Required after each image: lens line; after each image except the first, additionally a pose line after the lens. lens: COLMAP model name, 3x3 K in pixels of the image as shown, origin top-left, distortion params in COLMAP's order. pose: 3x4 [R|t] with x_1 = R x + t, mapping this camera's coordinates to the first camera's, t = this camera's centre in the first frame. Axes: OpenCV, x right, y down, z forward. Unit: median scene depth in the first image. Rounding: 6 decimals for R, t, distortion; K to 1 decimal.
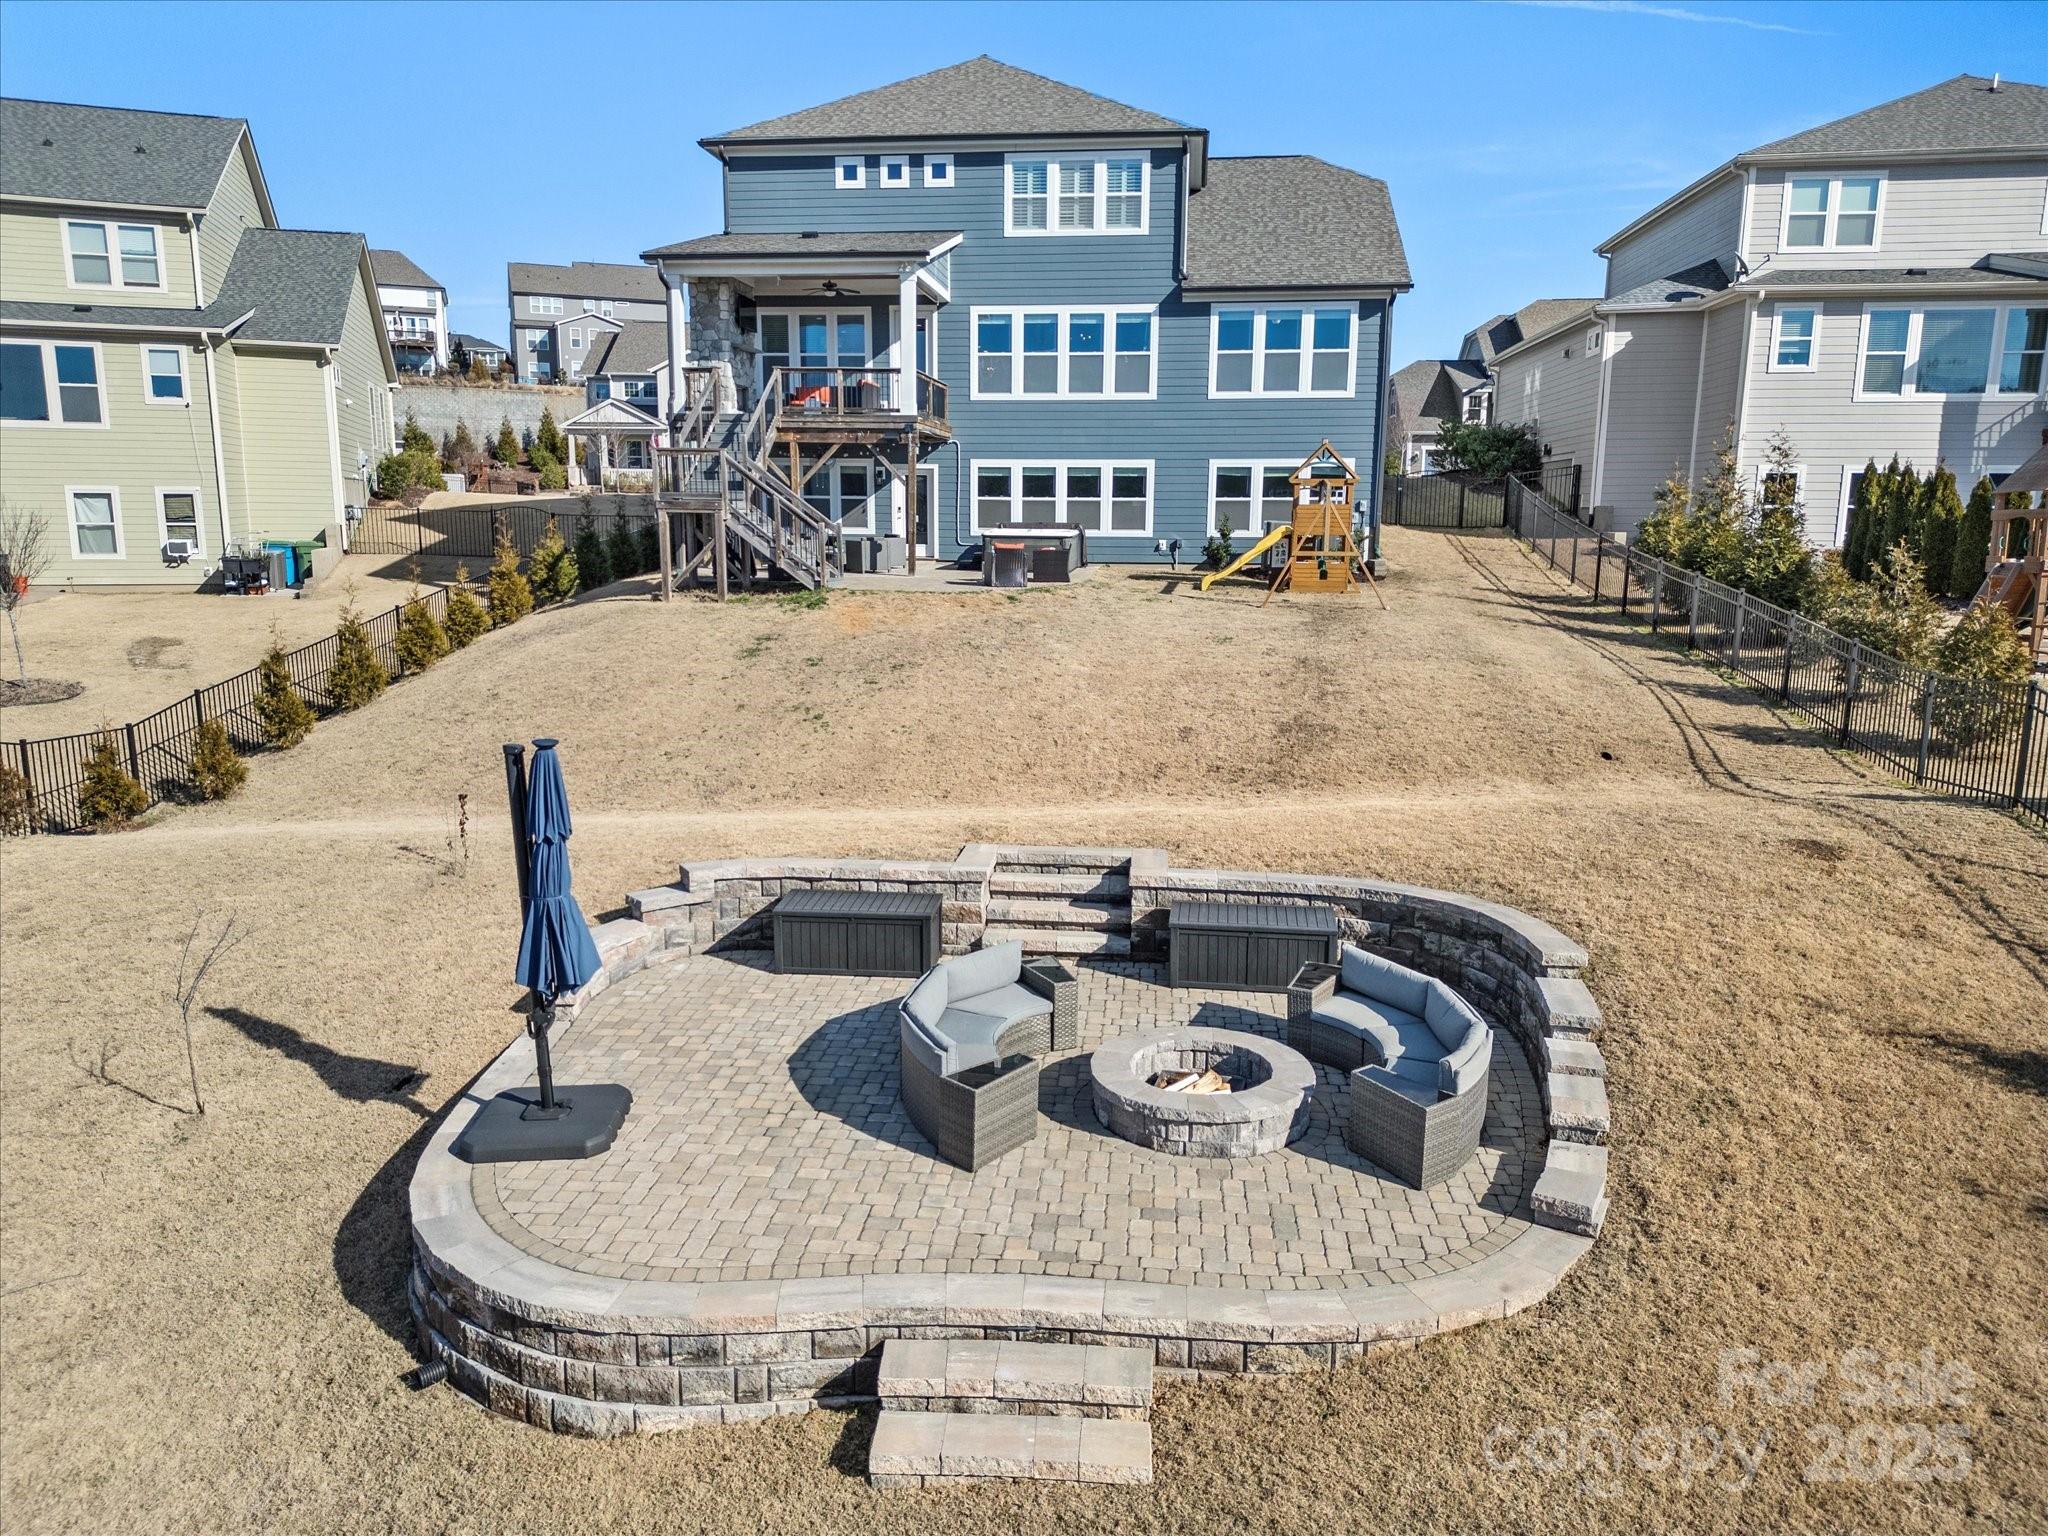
lens RADIAL K [[1439.8, 0, 1024.0], [0, 1439.8, 768.0], [0, 0, 1]] dist [0.072806, -0.066332]
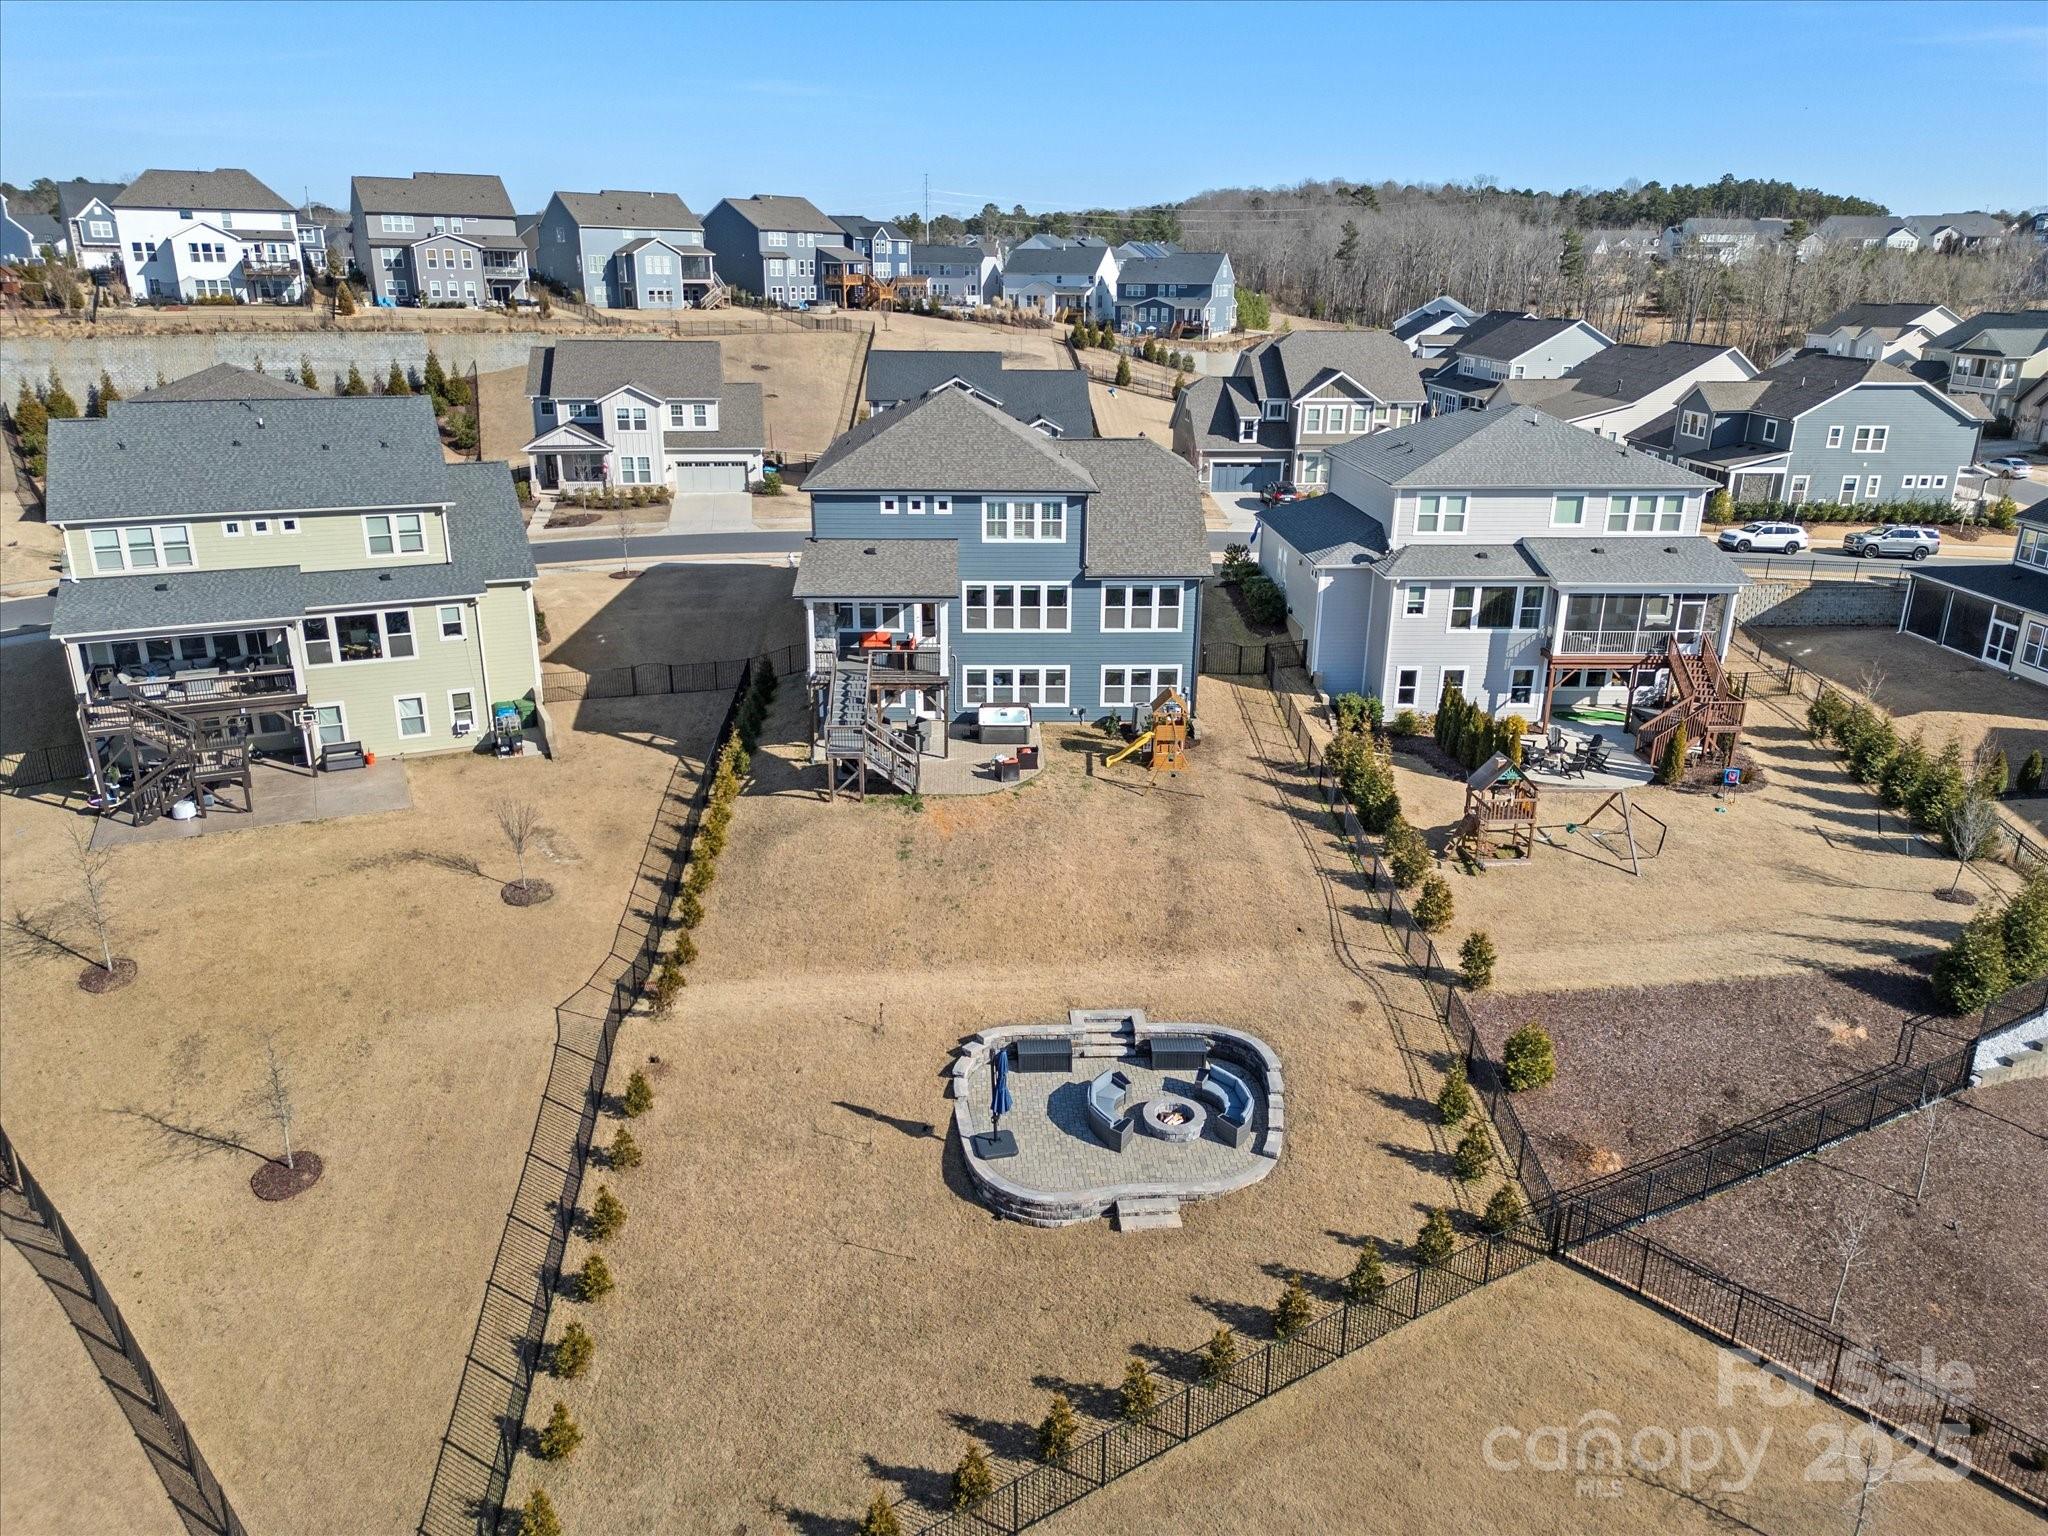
lens RADIAL K [[1426.7, 0, 1024.0], [0, 1426.7, 768.0], [0, 0, 1]] dist [0.124673, -0.139845]
pose [[0.988729, -0.046554, 0.142291, -0.217442], [0.024025, 0.987445, 0.156123, -0.366900], [-0.147773, -0.150945, 0.977435, -0.697244]]
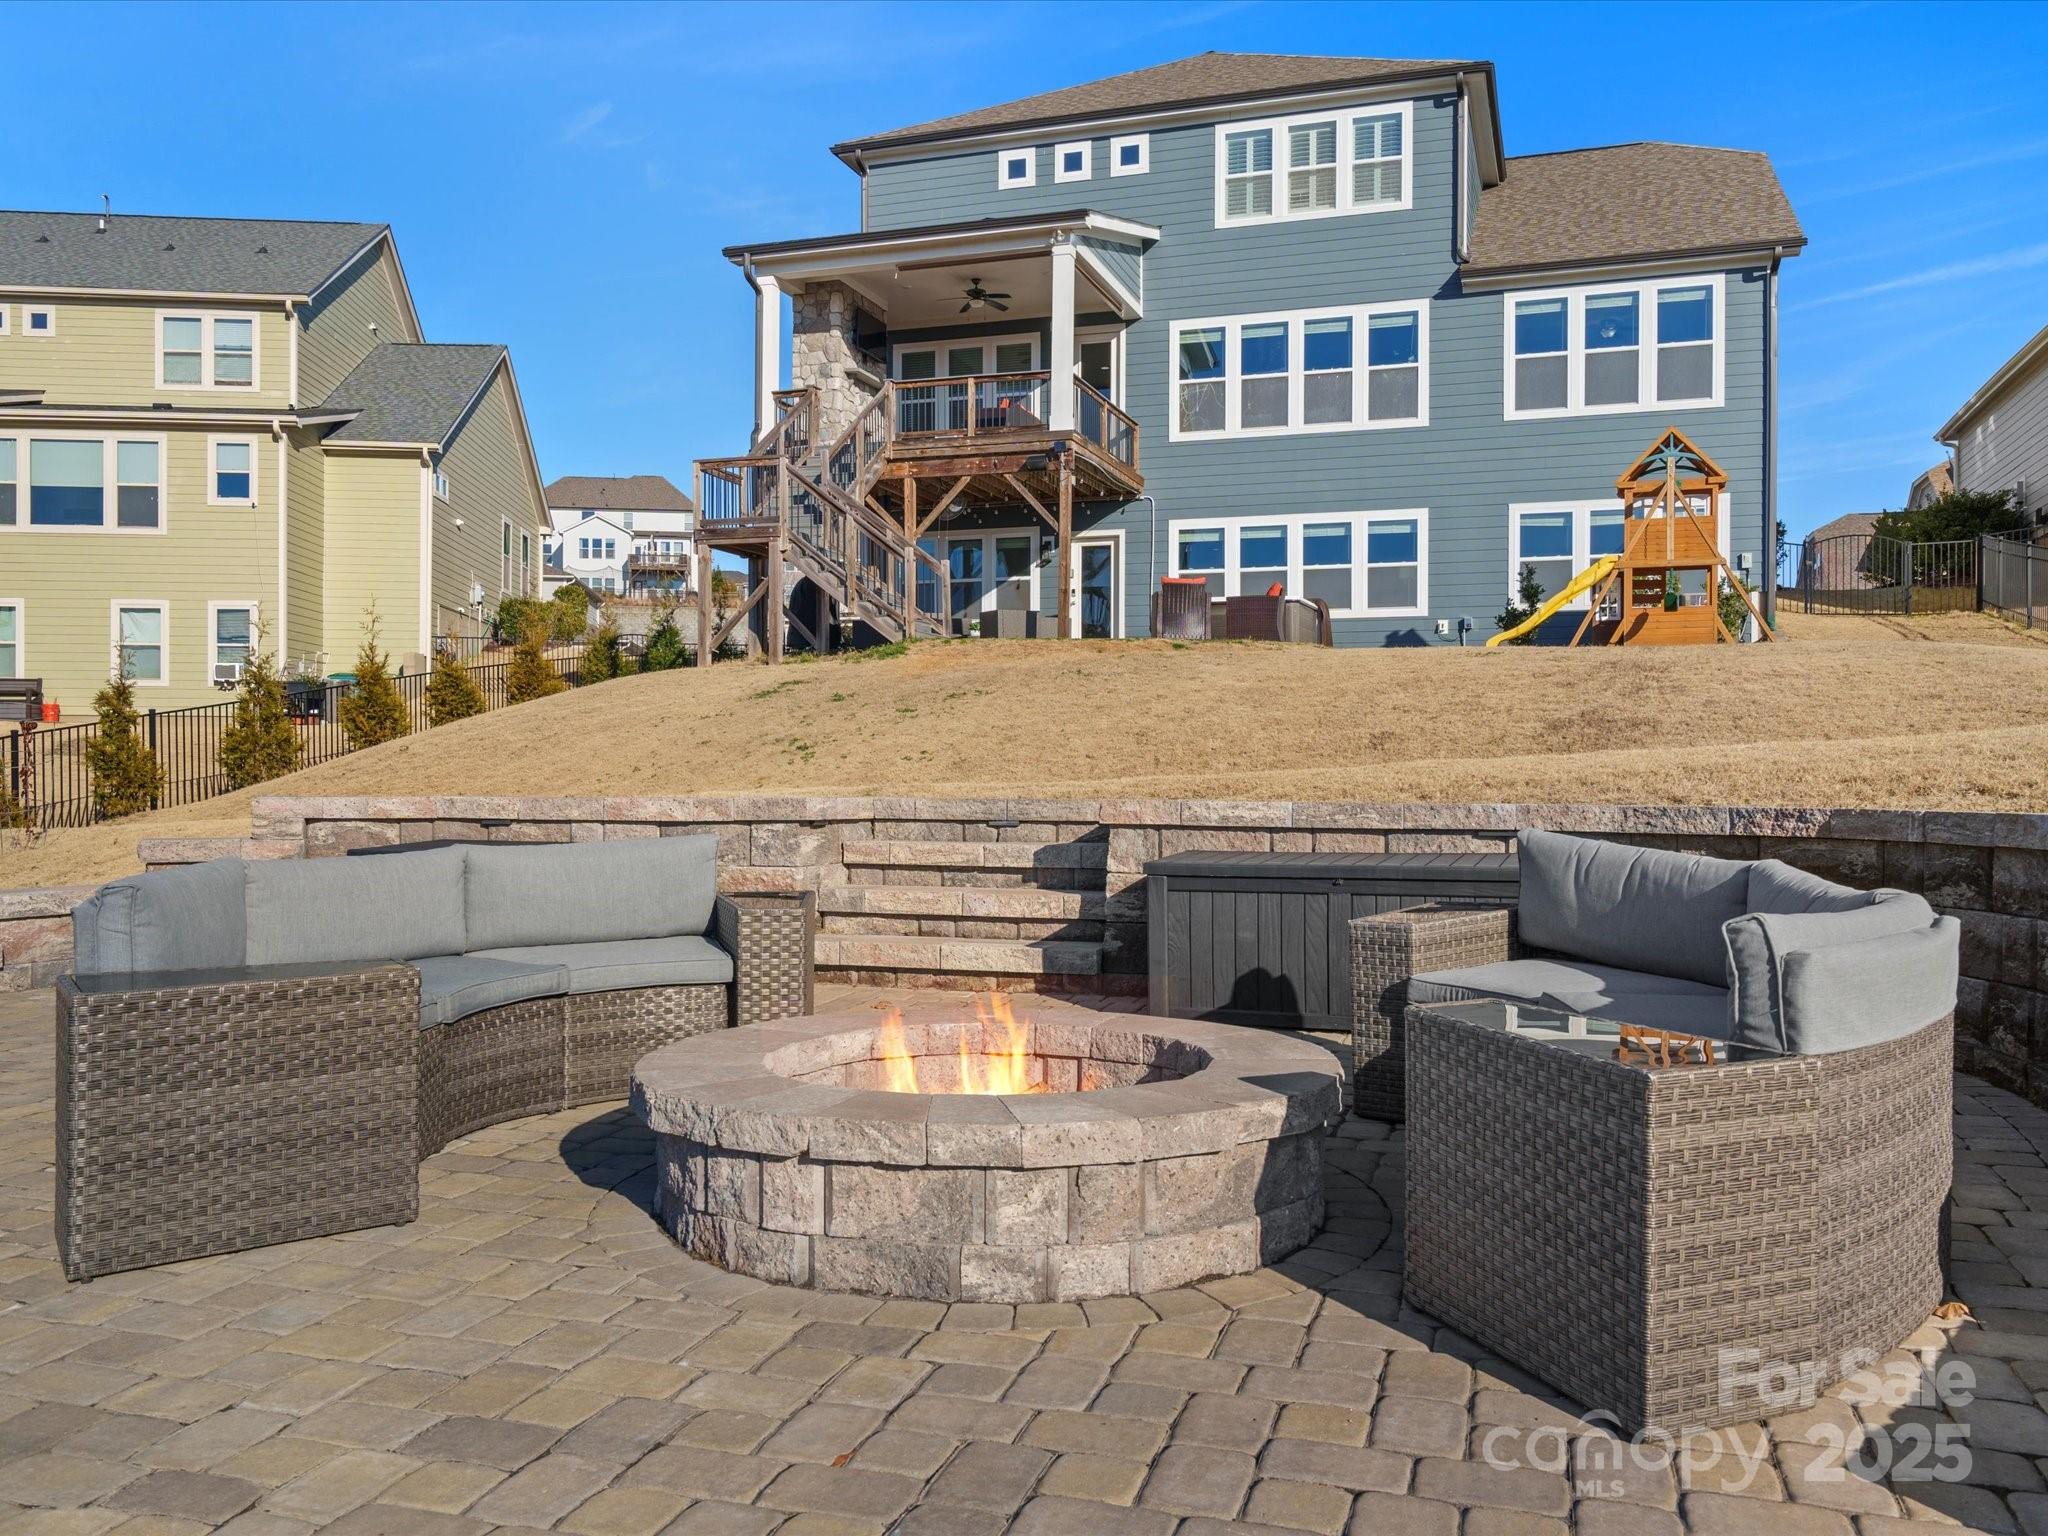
lens RADIAL K [[1685.5, 0, 1011.1], [0, 1685.5, 772.2], [0, 0, 1]] dist [0.008804, 0.002829]
pose [[0.977936, -0.004173, -0.208865, 0.064083], [-0.033454, 0.983770, -0.176290, 0.065354], [0.206211, 0.179388, 0.961924, 0.194979]]
